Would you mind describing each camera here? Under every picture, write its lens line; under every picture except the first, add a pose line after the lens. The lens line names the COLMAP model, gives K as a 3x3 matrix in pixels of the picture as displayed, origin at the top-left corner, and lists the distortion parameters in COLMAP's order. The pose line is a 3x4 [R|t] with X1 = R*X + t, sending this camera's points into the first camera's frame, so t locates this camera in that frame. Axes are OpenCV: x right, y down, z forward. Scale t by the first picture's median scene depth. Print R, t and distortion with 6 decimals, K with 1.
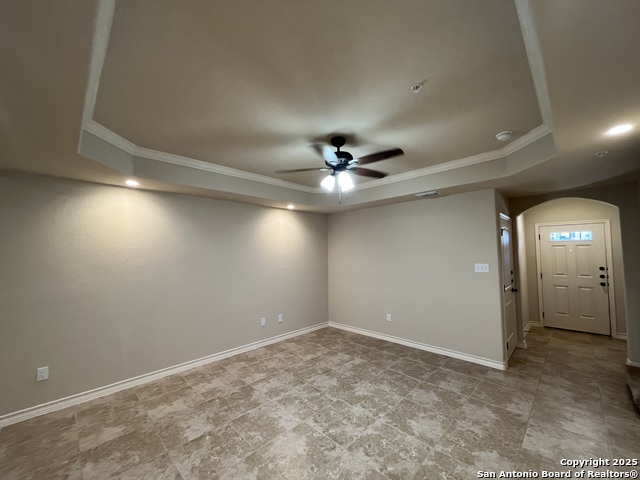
lens RADIAL K [[258.1, 0, 319.3], [0, 258.1, 240.2], [0, 0, 1]] dist [-0.002122, 0.000237]
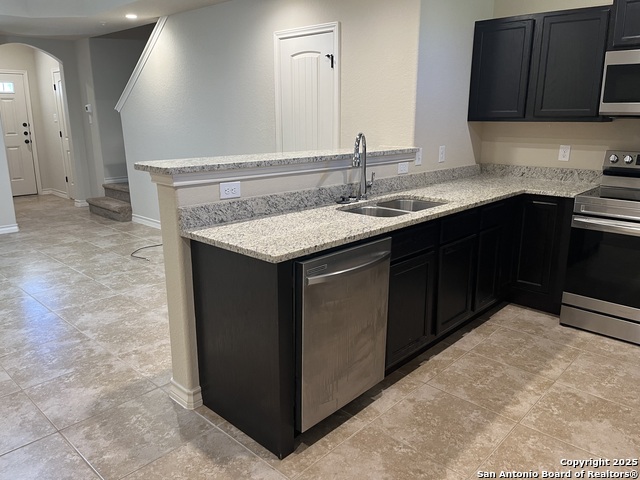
lens RADIAL K [[486.3, 0, 321.3], [0, 486.3, 234.5], [0, 0, 1]] dist [0.072059, -0.101755]
pose [[-0.035777, -0.224514, 0.973814, -1.139581], [-0.048591, 0.973676, 0.222697, 0.069268], [-0.998178, -0.039351, -0.045744, -0.016893]]
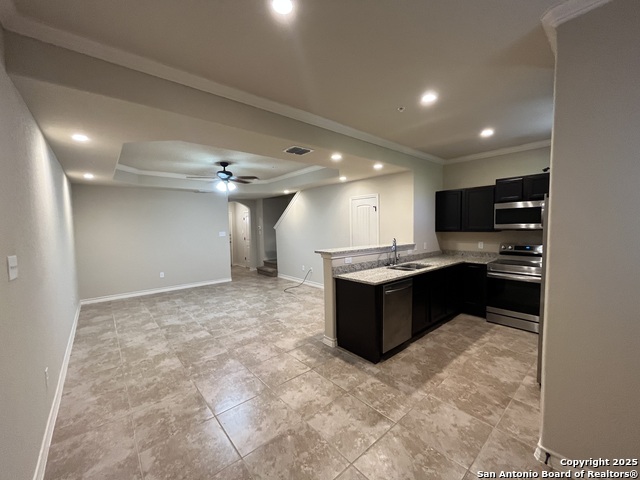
lens RADIAL K [[258.1, 0, 319.3], [0, 258.1, 240.2], [0, 0, 1]] dist [-0.002122, 0.000237]
pose [[0.076100, -0.042323, 0.996202, -1.445358], [-0.031218, 0.998508, 0.044805, 0.050856], [-0.996611, -0.034509, 0.074665, 0.134146]]
